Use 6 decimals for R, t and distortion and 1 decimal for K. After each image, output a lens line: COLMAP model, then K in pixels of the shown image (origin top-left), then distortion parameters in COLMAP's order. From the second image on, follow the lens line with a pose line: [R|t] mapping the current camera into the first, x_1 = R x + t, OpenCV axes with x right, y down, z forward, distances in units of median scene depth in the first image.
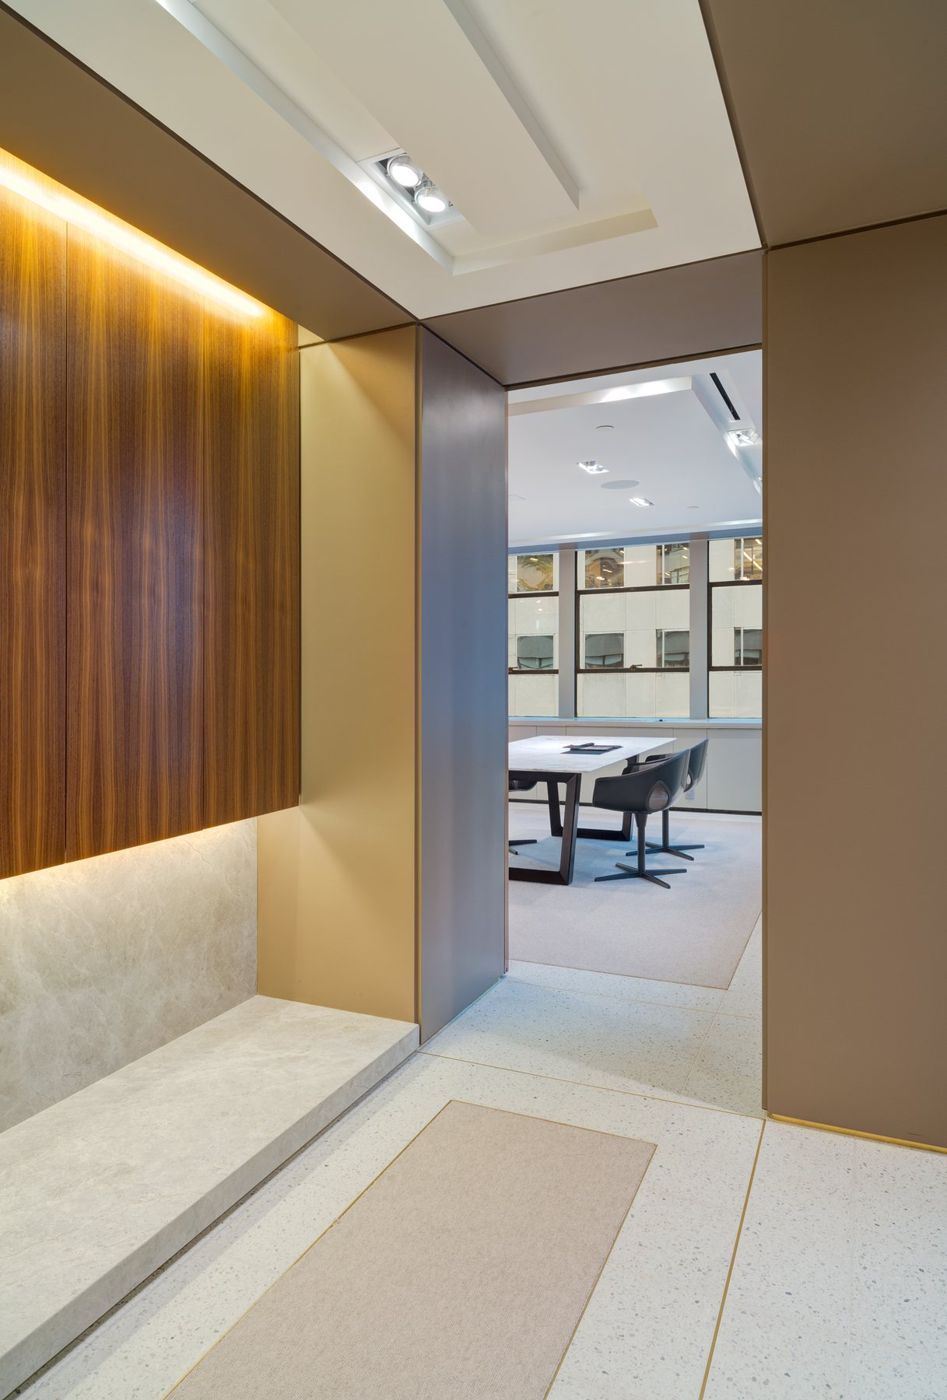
lens RADIAL K [[836.6, 0, 434.3], [0, 836.6, 670.9], [0, 0, 1]] dist [-0.019179, -0.000076]
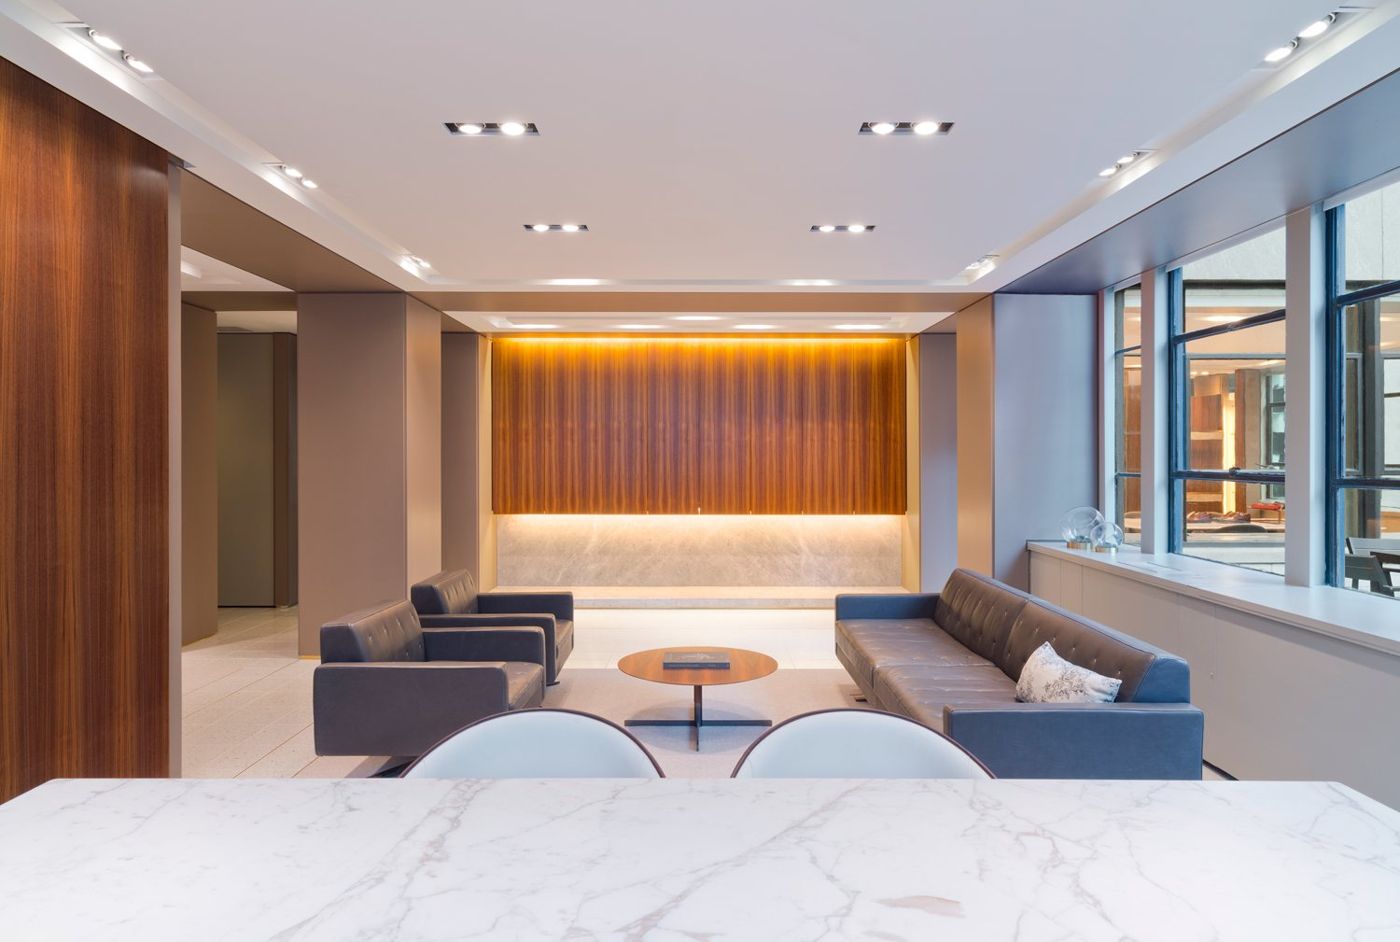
lens RADIAL K [[836.6, 0, 702.6], [0, 836.6, 468.2], [0, 0, 1]] dist [-0.019179, -0.000076]
pose [[0.386947, 0.028309, -0.921667, 2.402119], [-0.005942, 0.999584, 0.028208, -0.068118], [0.922083, -0.005438, 0.386955, -0.727501]]
